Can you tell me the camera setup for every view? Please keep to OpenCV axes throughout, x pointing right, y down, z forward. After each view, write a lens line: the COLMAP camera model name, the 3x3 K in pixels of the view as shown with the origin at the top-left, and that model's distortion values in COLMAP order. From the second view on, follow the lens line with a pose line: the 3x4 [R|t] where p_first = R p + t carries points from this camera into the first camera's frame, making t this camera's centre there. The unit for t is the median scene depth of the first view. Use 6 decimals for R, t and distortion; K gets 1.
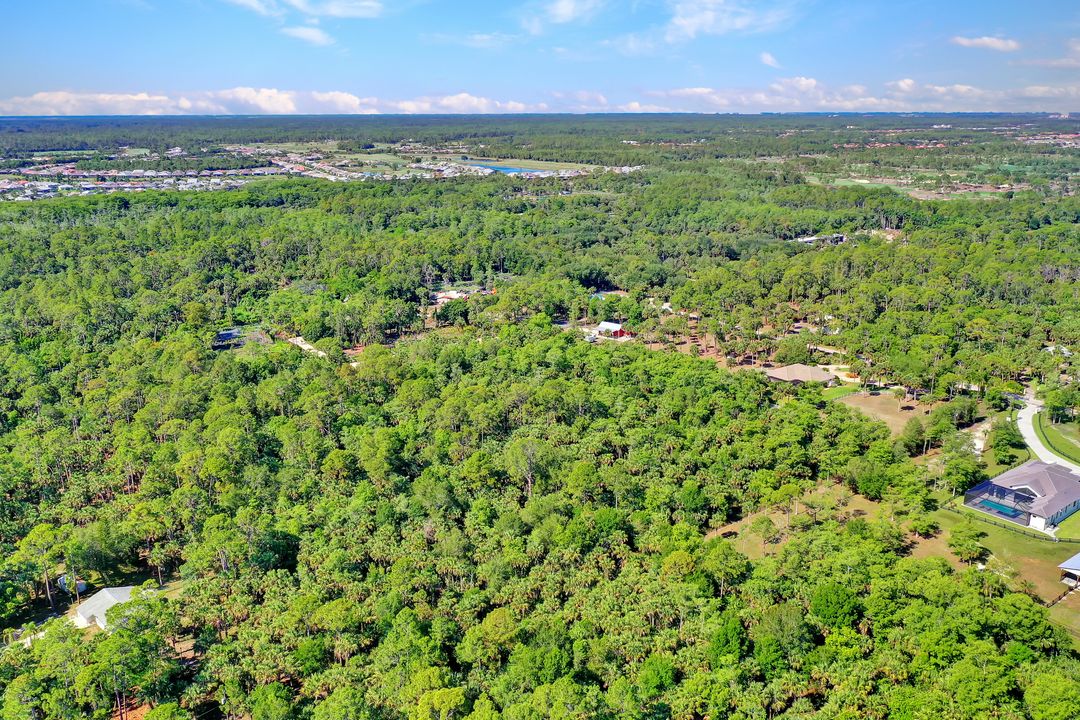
lens RADIAL K [[847.8, 0, 537.8], [0, 847.8, 365.4], [0, 0, 1]] dist [-0.026764, 0.013799]
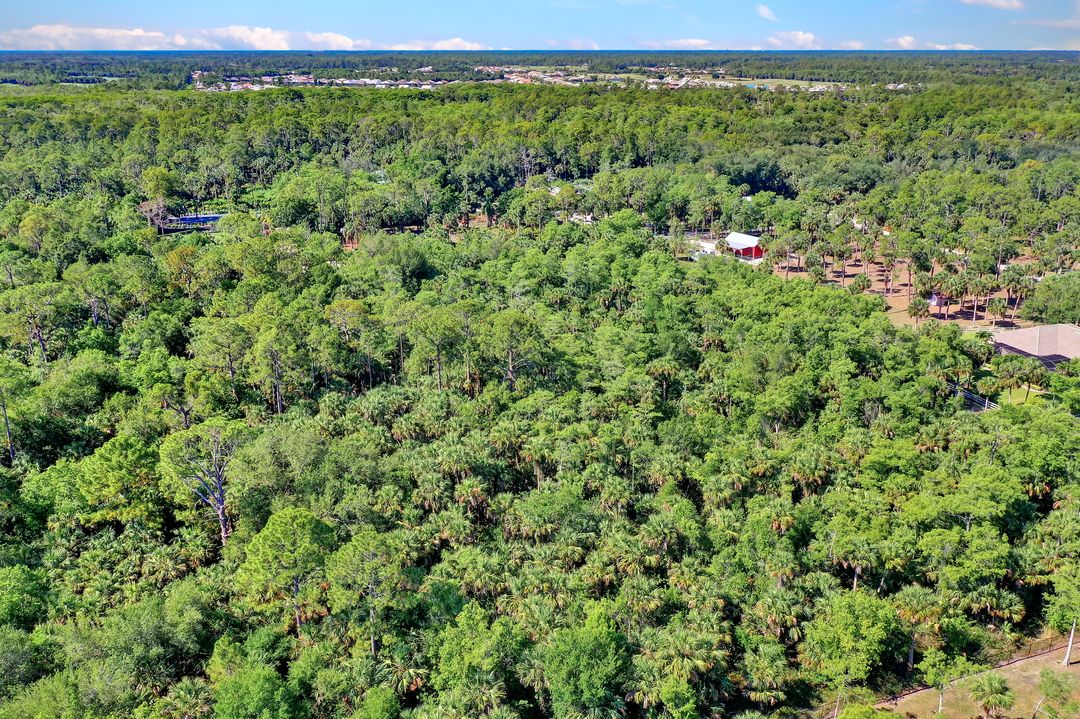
lens RADIAL K [[847.8, 0, 541.0], [0, 847.8, 360.4], [0, 0, 1]] dist [-0.026764, 0.013799]
pose [[0.948828, 0.107190, -0.297046, 0.157683], [-0.089530, 0.993344, 0.072472, 0.010108], [0.302837, -0.042169, 0.952109, 0.425120]]
